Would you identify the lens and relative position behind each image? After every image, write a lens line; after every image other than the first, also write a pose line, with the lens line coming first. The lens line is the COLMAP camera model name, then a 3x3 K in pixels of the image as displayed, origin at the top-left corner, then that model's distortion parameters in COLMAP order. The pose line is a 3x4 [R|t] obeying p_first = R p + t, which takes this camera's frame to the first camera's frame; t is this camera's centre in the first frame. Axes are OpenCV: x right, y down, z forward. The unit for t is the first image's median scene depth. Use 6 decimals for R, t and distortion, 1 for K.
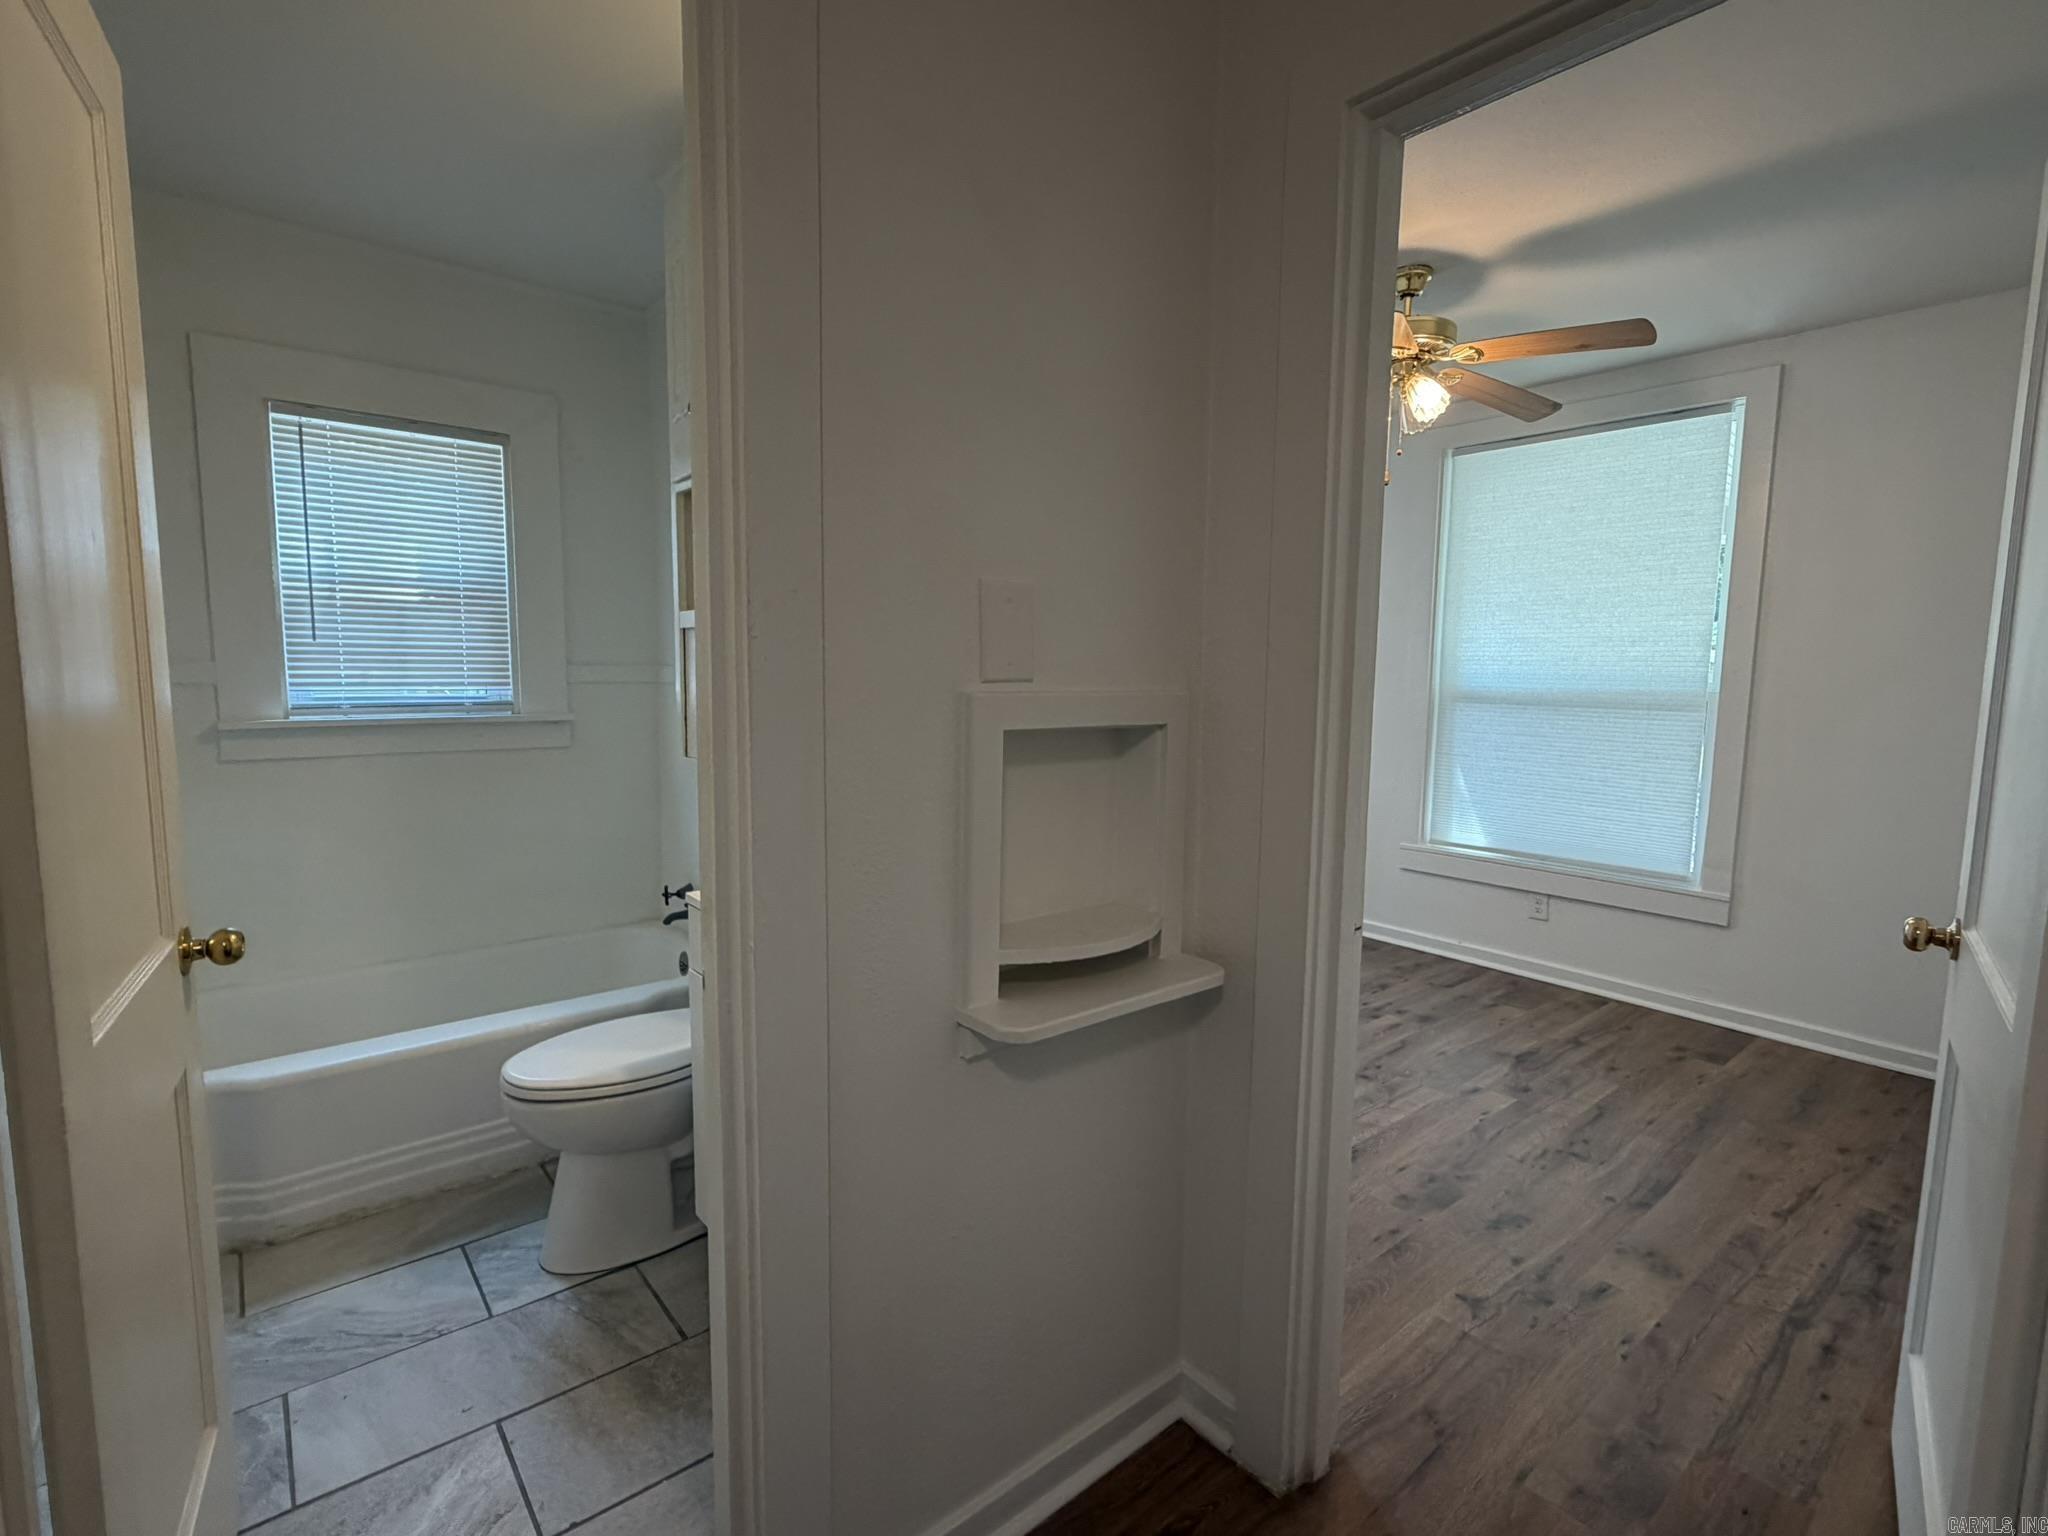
lens RADIAL K [[952.7, 0, 1024.0], [0, 952.7, 768.0], [0, 0, 1]] dist [0.001468, 0.000386]
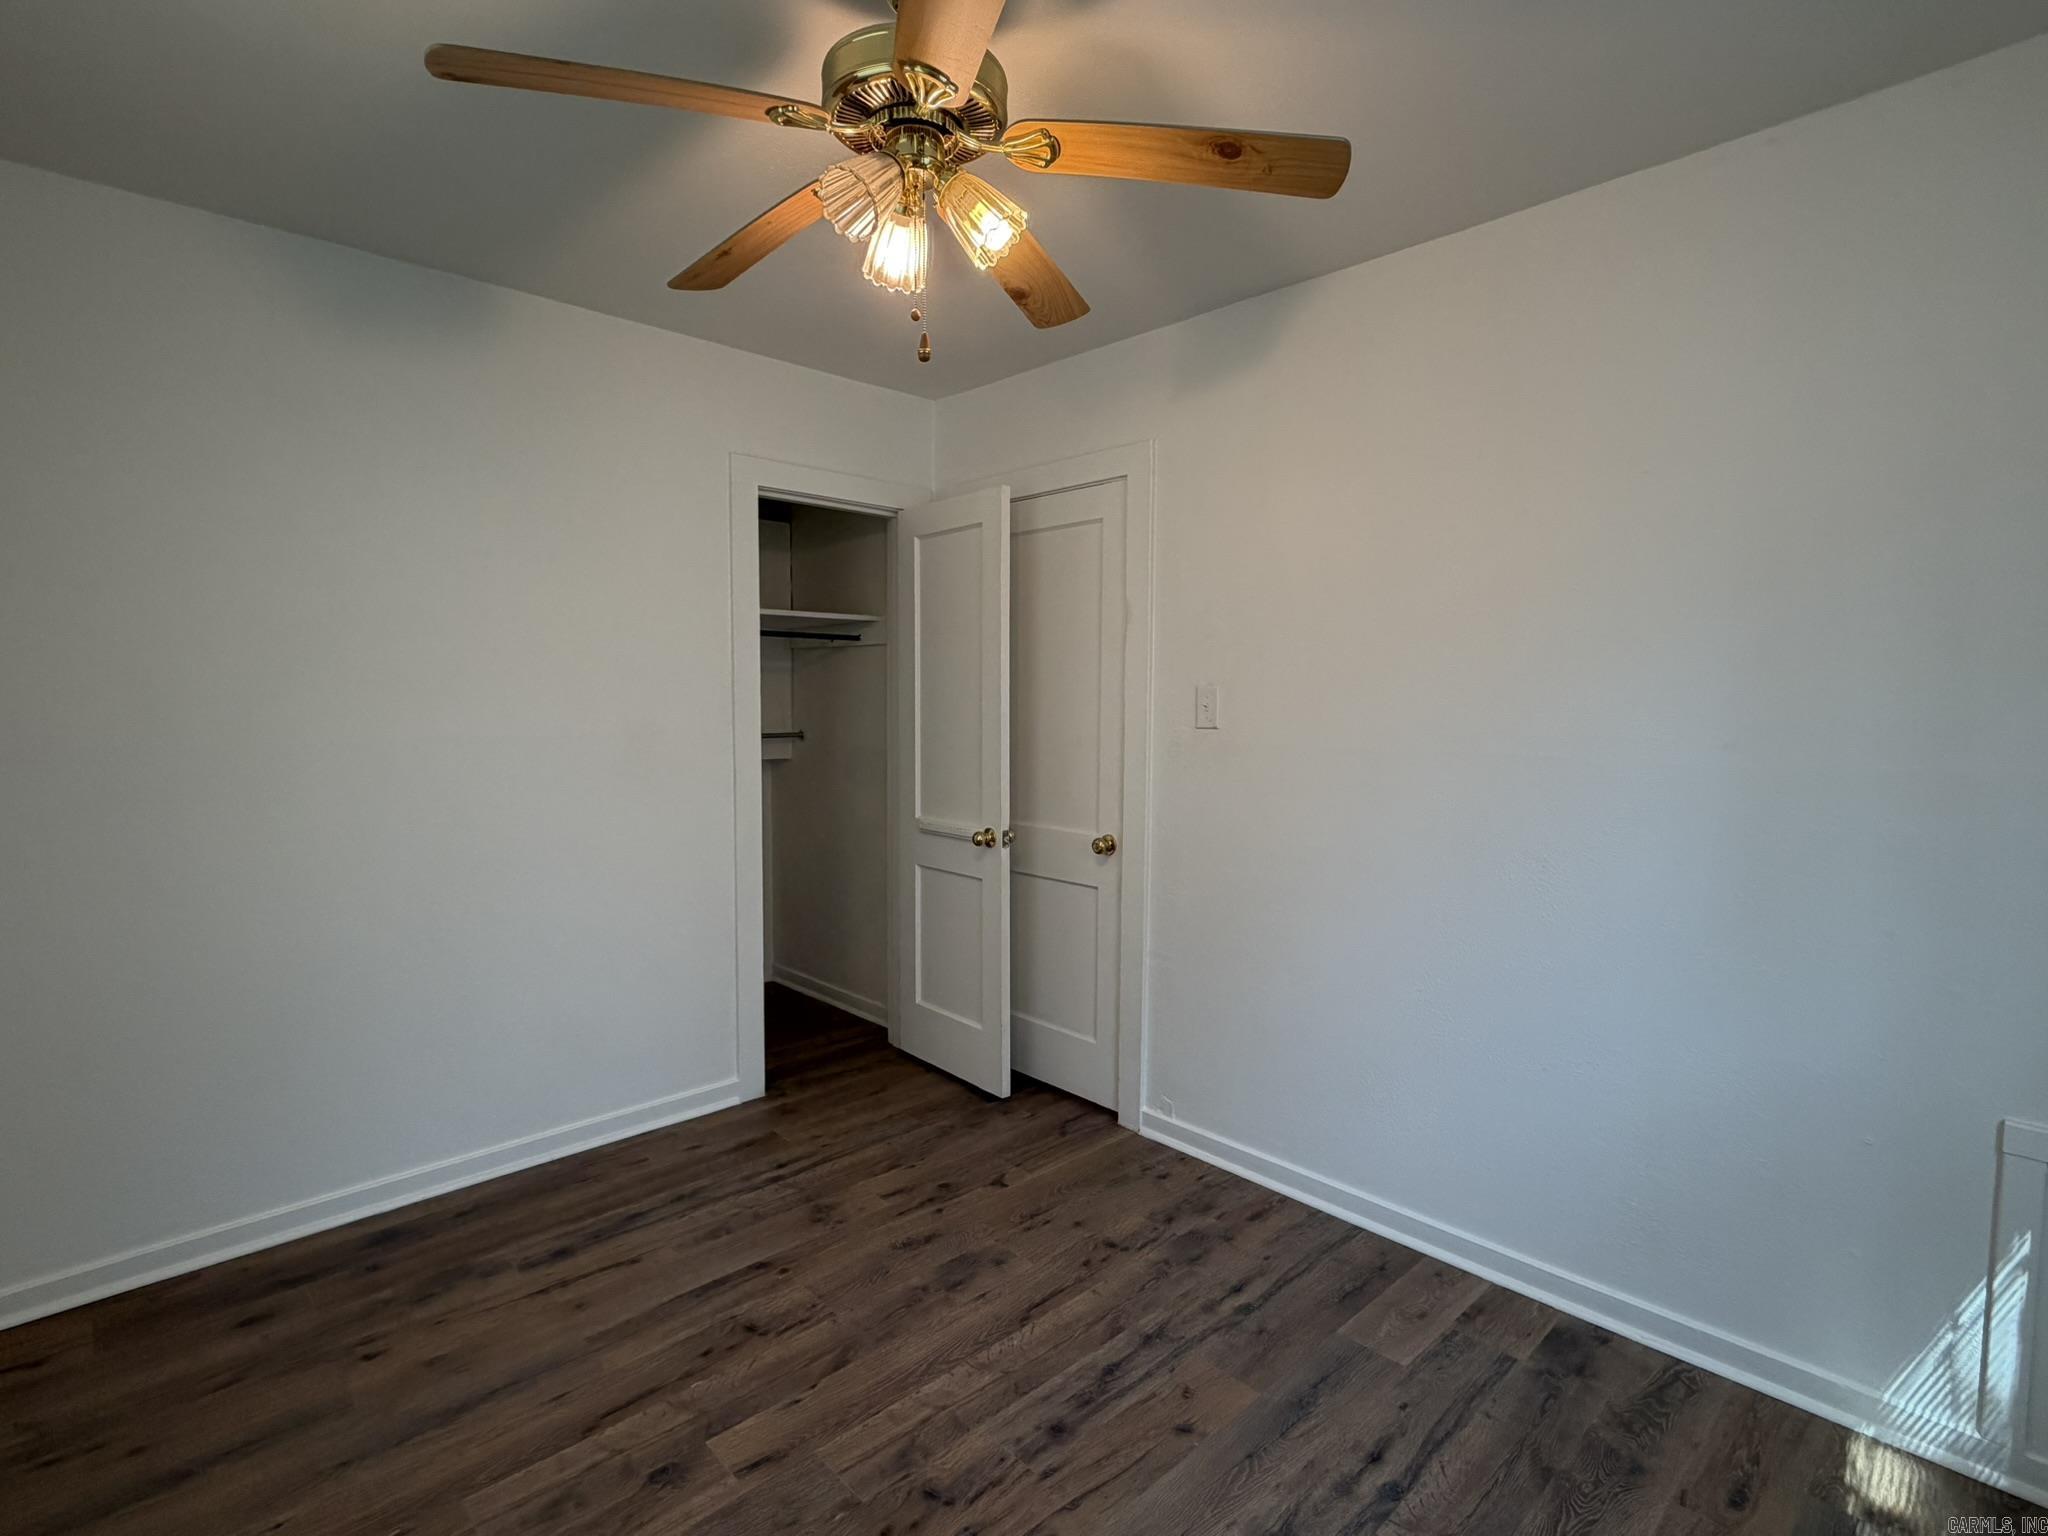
lens RADIAL K [[997.9, 0, 1024.0], [0, 997.9, 768.0], [0, 0, 1]] dist [-0.000424, -0.000105]
pose [[-0.997220, -0.012785, -0.073413, 0.373354], [-0.025435, 0.984405, 0.174069, -0.186371], [0.070043, 0.175452, -0.981993, 1.572379]]
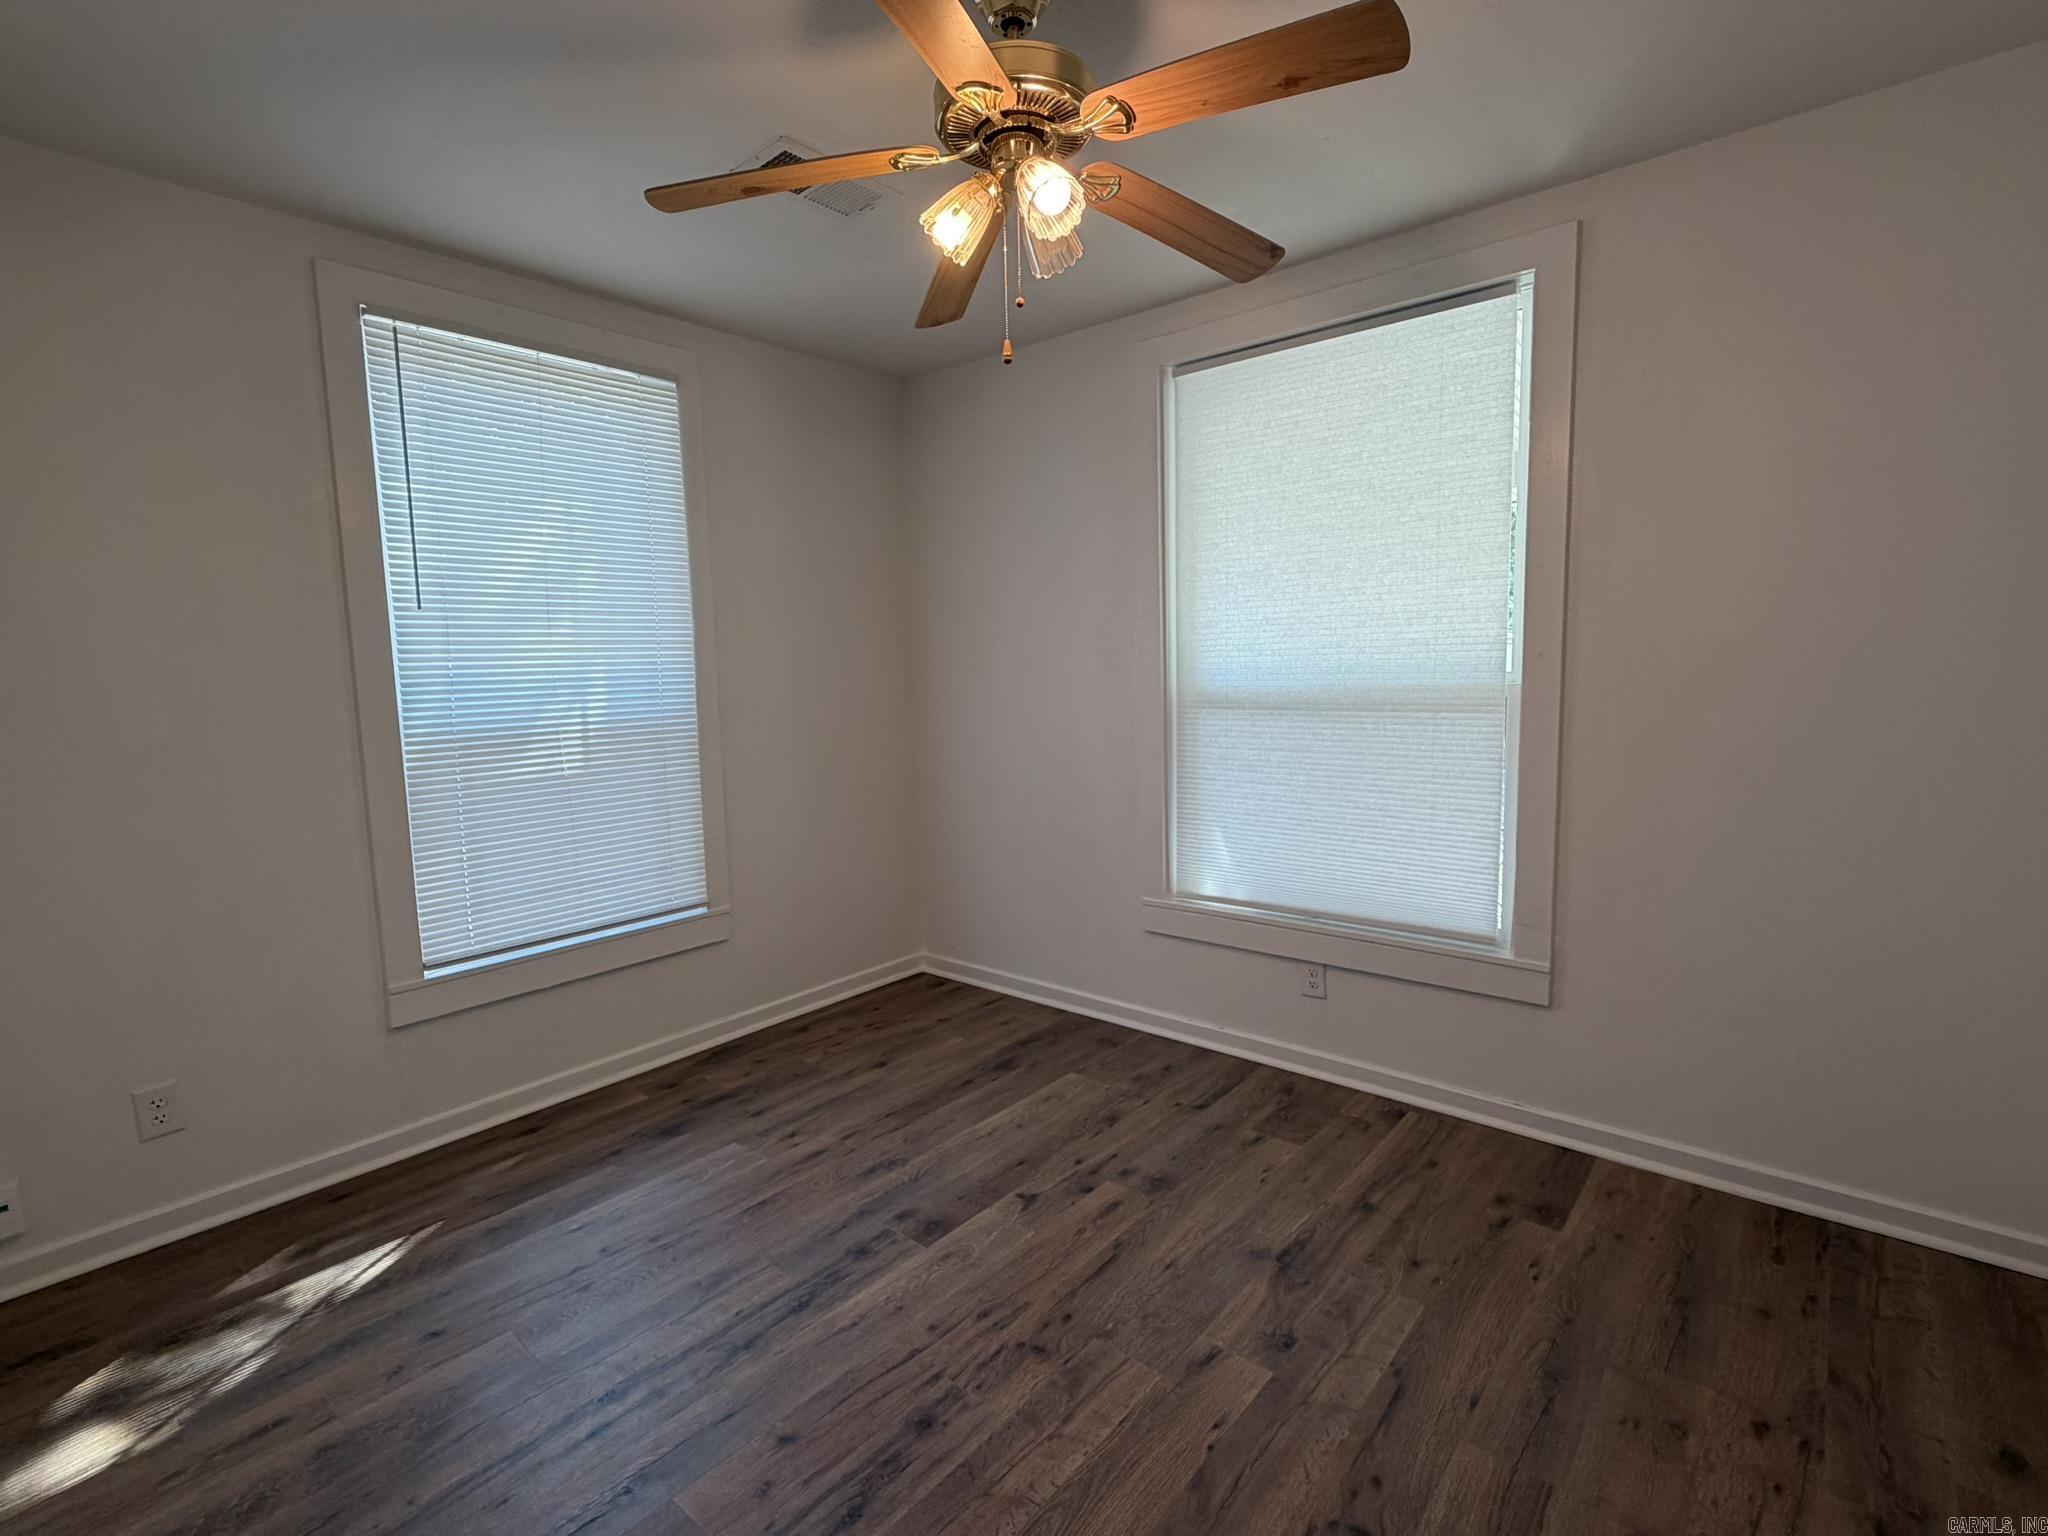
lens RADIAL K [[962.2, 0, 1022.5], [0, 962.2, 763.1], [0, 0, 1]] dist [0.003520, -0.000200]
pose [[0.983650, -0.054431, 0.171668, 0.278750], [0.055283, 0.998471, -0.000180, -0.049931], [-0.171395, 0.009667, 0.985155, 0.422046]]
